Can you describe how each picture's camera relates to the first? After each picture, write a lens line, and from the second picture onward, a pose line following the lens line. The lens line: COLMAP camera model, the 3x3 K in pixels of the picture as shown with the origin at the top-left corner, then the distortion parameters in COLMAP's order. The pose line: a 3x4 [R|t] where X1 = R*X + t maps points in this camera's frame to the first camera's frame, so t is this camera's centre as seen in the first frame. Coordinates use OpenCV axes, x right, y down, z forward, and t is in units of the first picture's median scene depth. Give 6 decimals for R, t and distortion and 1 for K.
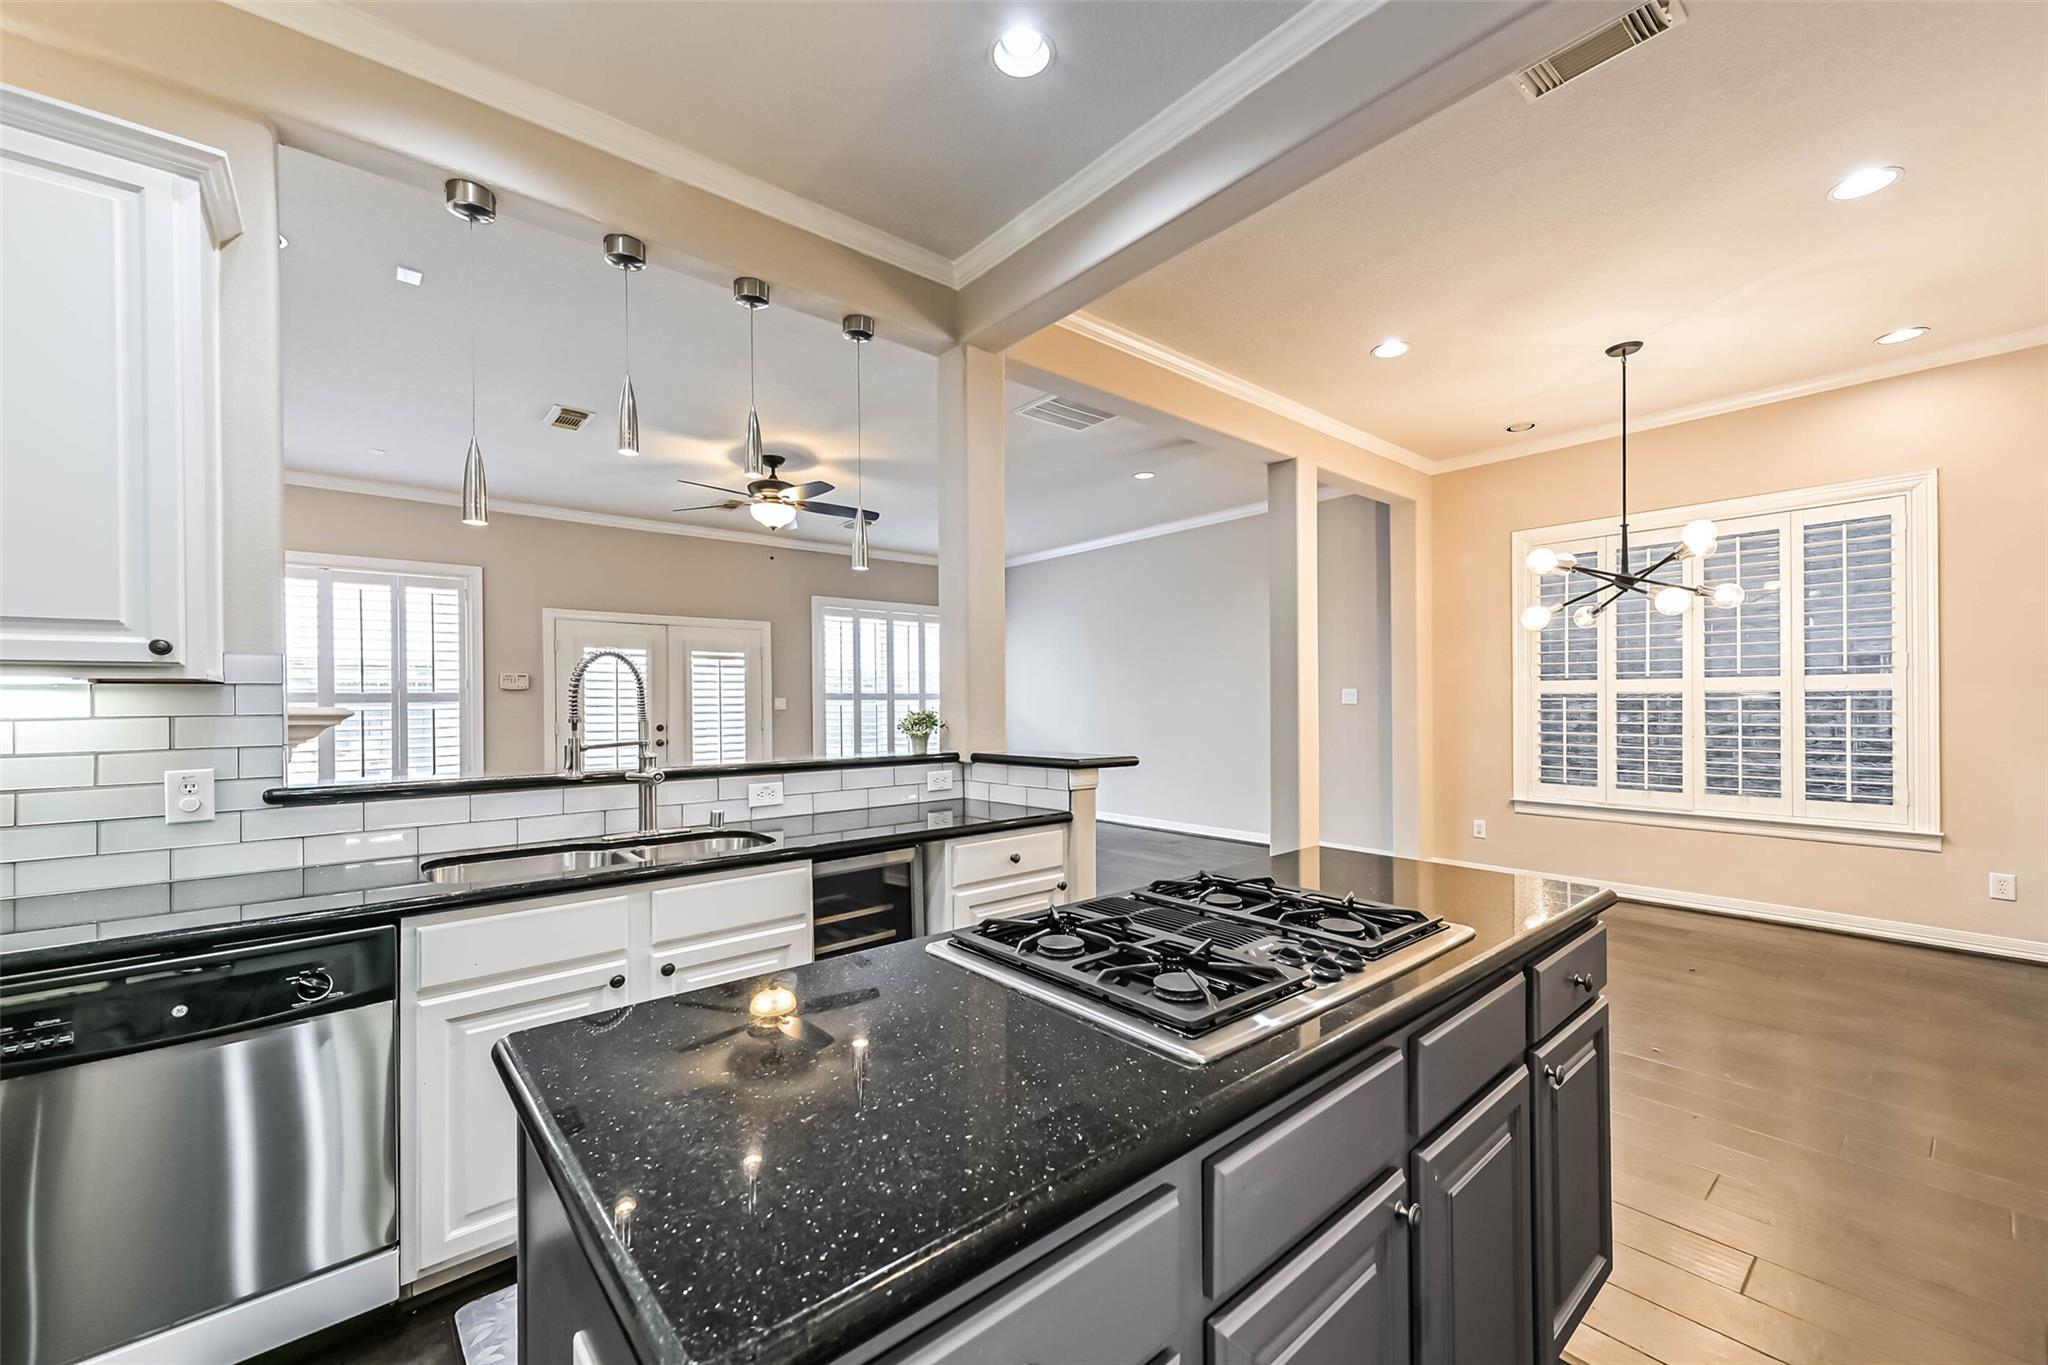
lens RADIAL K [[805.6, 0, 1029.4], [0, 805.6, 693.9], [0, 0, 1]] dist [0.012728, -0.001039]
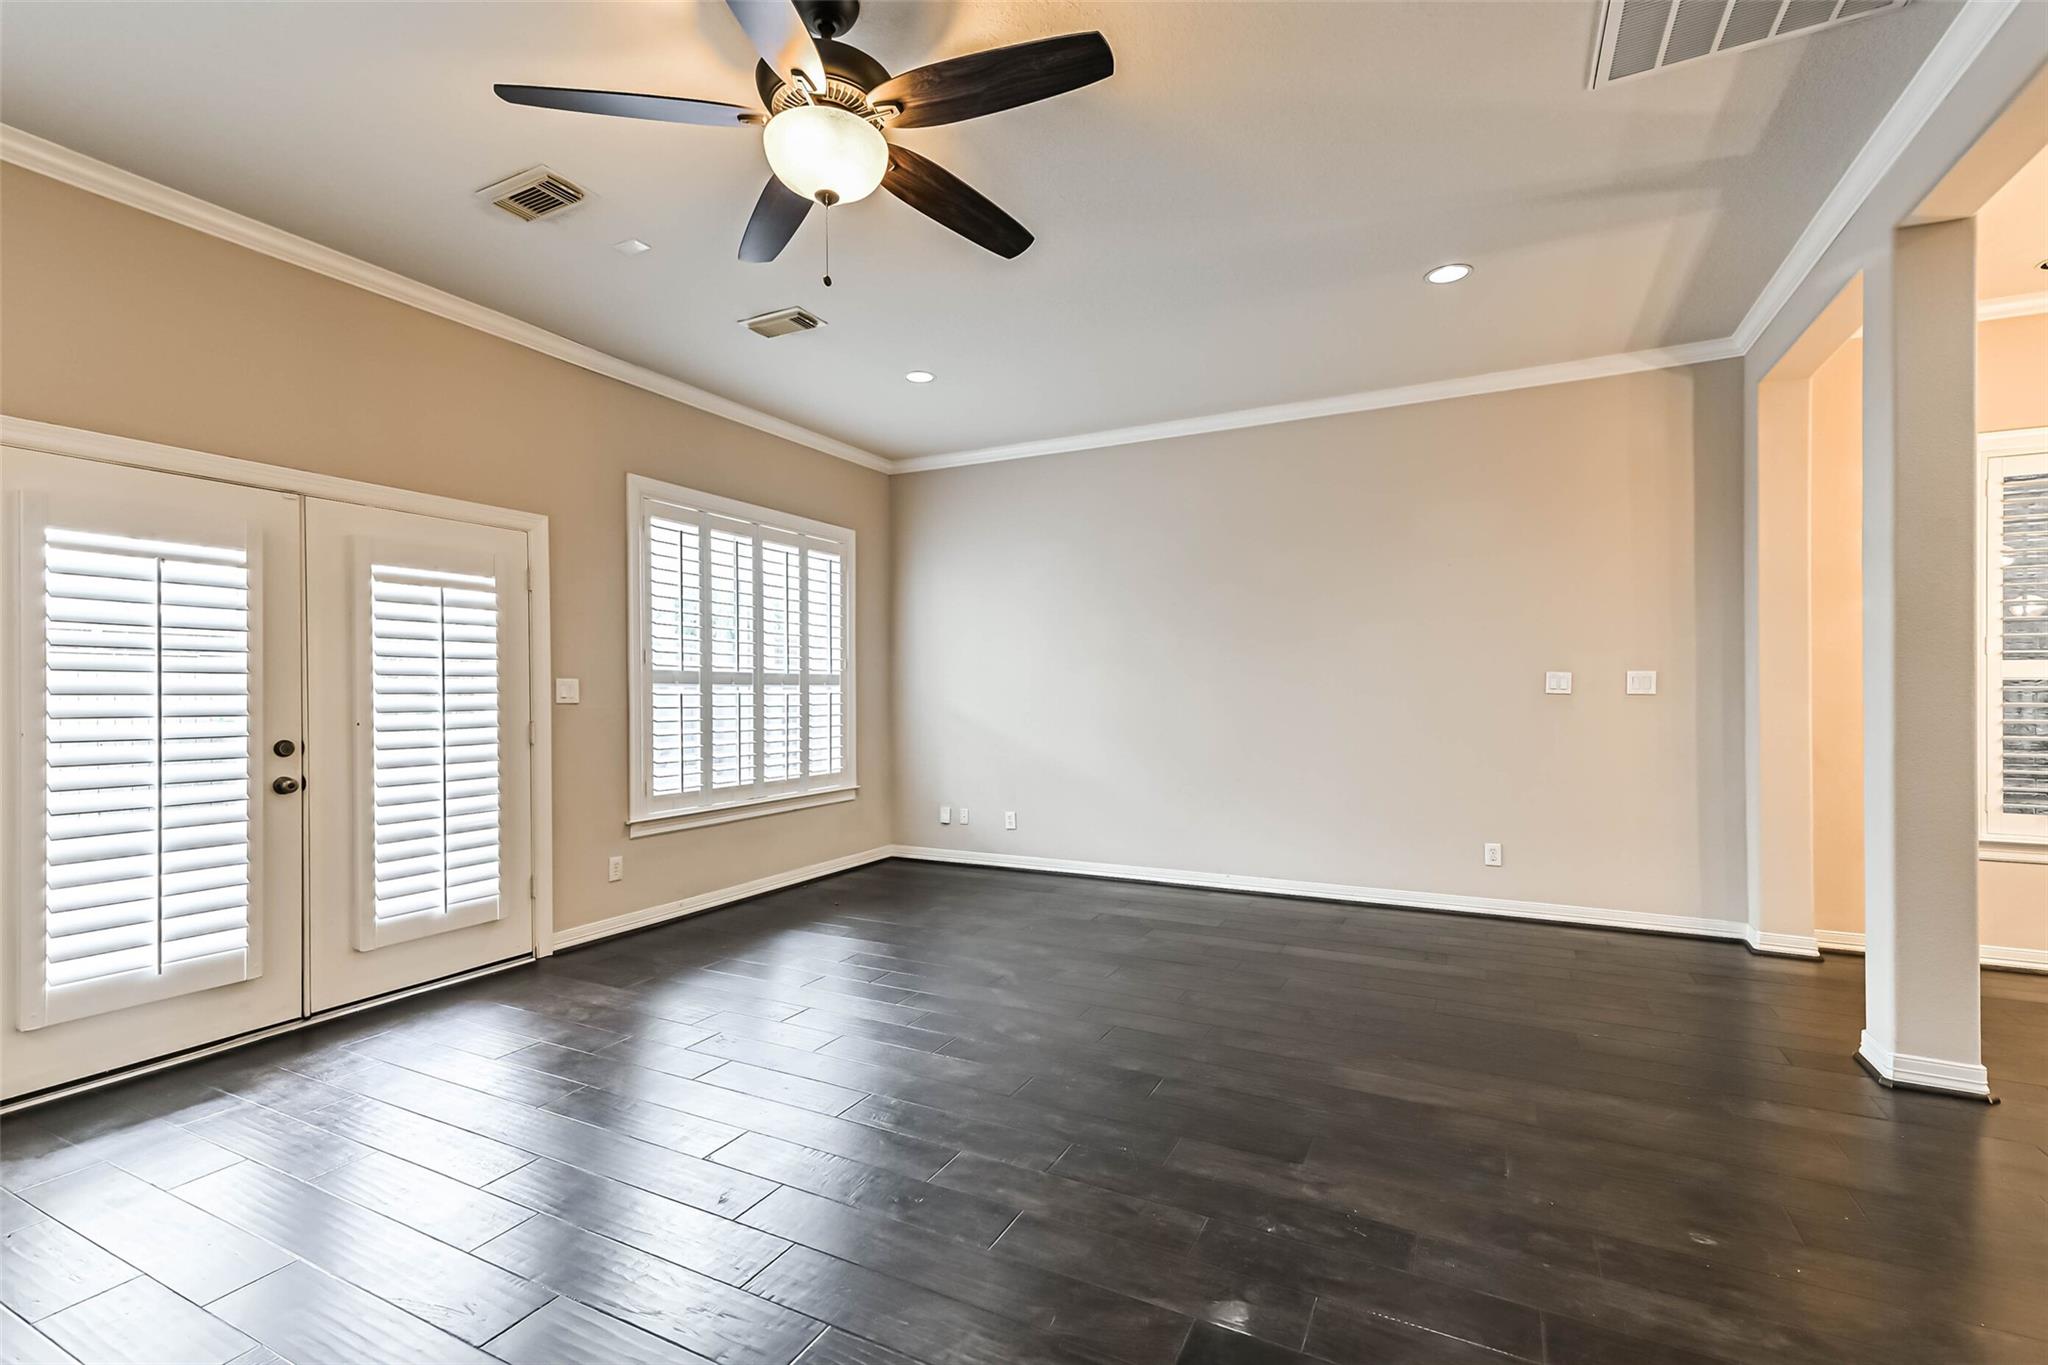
lens RADIAL K [[912.0, 0, 1038.5], [0, 912.0, 686.7], [0, 0, 1]] dist [0.012796, -0.000716]
pose [[0.924007, 0.006326, 0.382323, -0.470978], [-0.007289, 0.999973, 0.001069, 0.013557], [-0.382306, -0.003774, 0.924028, 0.718062]]
